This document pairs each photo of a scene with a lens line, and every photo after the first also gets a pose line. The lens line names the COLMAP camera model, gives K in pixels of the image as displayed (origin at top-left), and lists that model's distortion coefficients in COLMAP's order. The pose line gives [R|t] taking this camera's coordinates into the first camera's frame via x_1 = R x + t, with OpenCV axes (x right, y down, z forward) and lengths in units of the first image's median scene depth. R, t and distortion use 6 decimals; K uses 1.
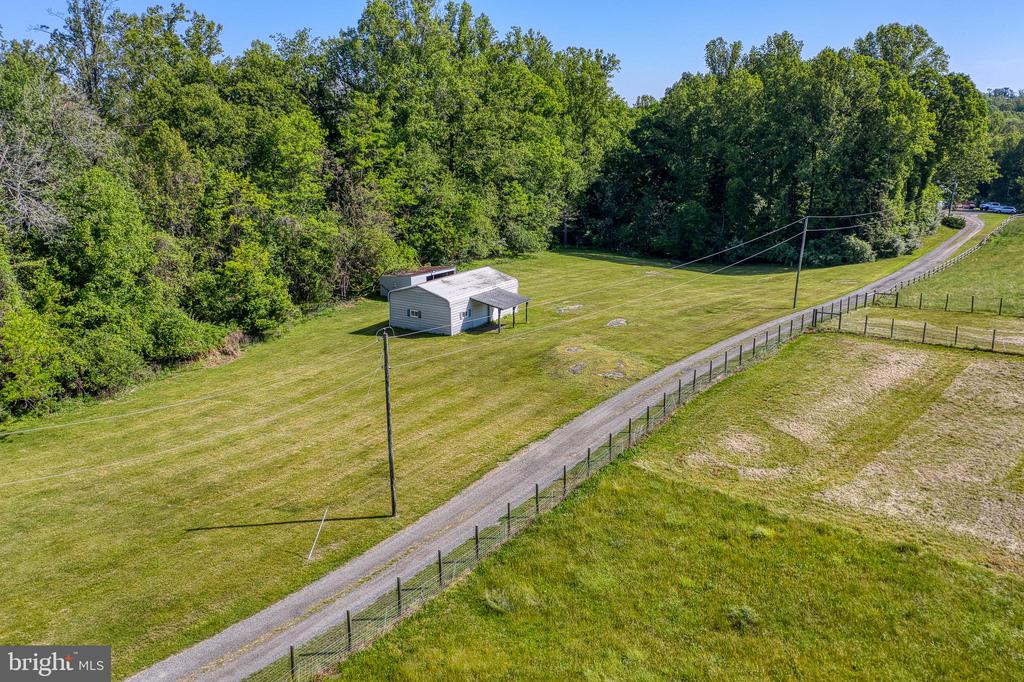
lens RADIAL K [[782.7, 0, 512.7], [0, 782.7, 336.1], [0, 0, 1]] dist [0.001563, -0.006484]
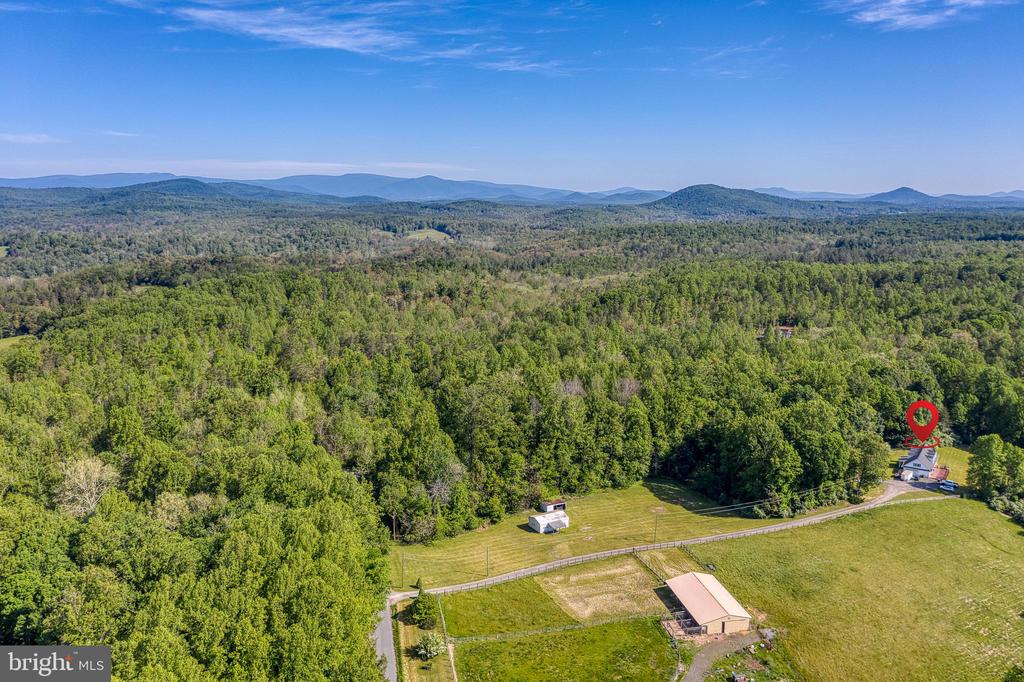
lens RADIAL K [[782.7, 0, 510.5], [0, 782.7, 334.2], [0, 0, 1]] dist [0.001563, -0.006484]
pose [[0.886048, 0.082569, -0.456180, 1.157094], [-0.127301, 0.989520, -0.068155, -0.545881], [0.445772, 0.118461, 0.887274, -1.998844]]
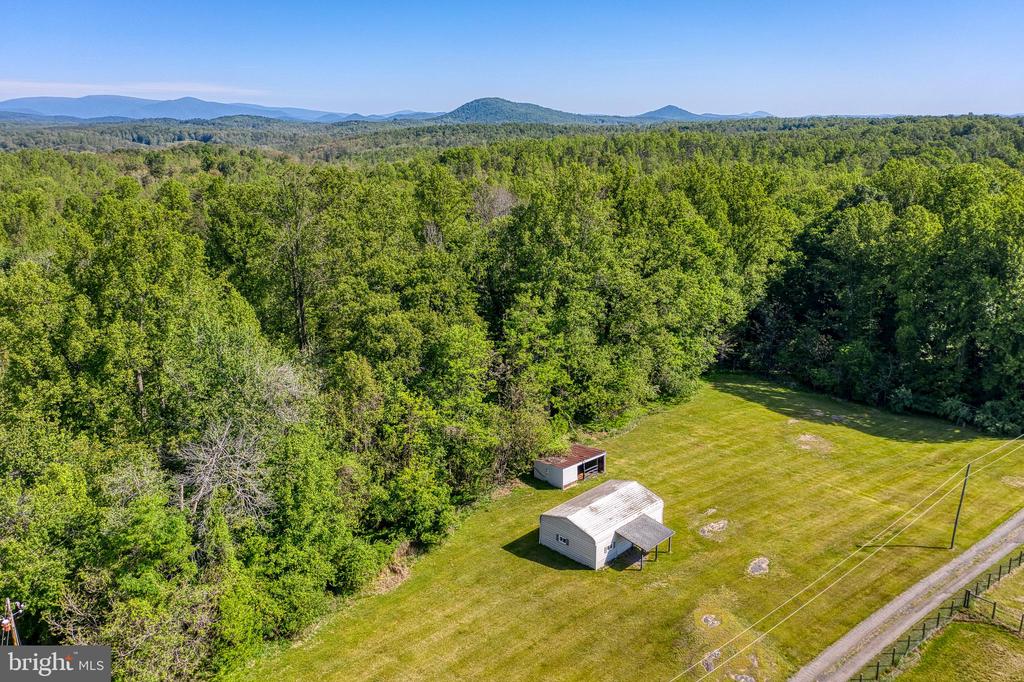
lens RADIAL K [[782.7, 0, 512.4], [0, 782.7, 338.9], [0, 0, 1]] dist [0.001563, -0.006484]
pose [[0.978594, 0.049490, -0.199761, 0.006991], [-0.049465, 0.998763, 0.005117, -0.266983], [0.199767, 0.004873, 0.979831, -0.059847]]
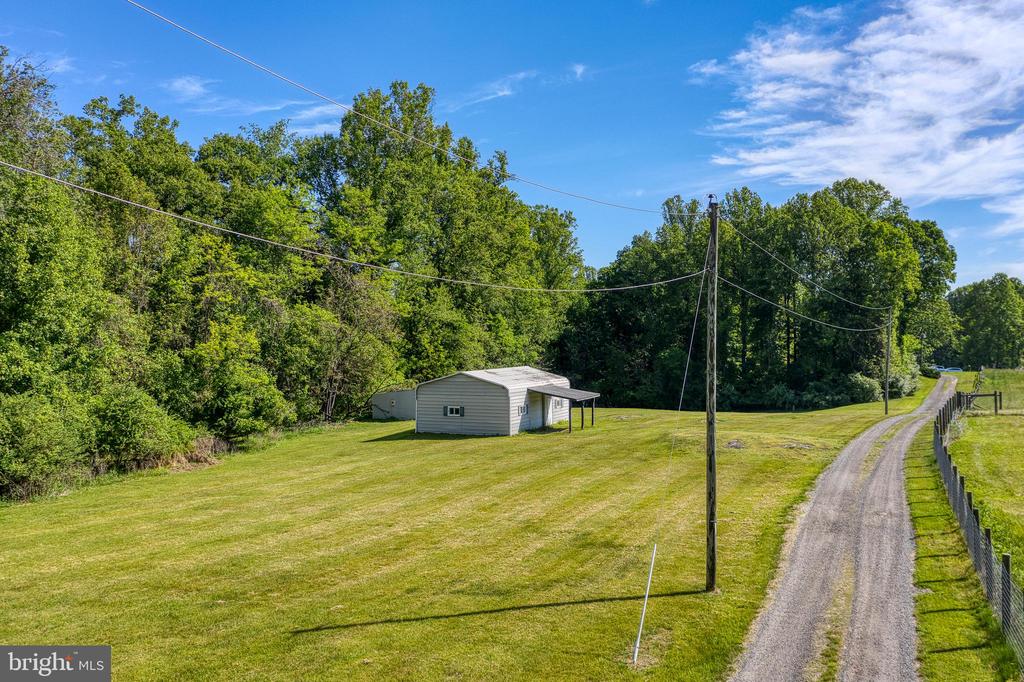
lens RADIAL K [[782.7, 0, 510.6], [0, 782.7, 340.1], [0, 0, 1]] dist [0.001563, -0.006484]
pose [[0.990266, 0.000906, 0.139183, -0.153759], [0.035765, 0.964746, -0.260741, 0.089708], [-0.134513, 0.263181, 0.955323, 0.225547]]
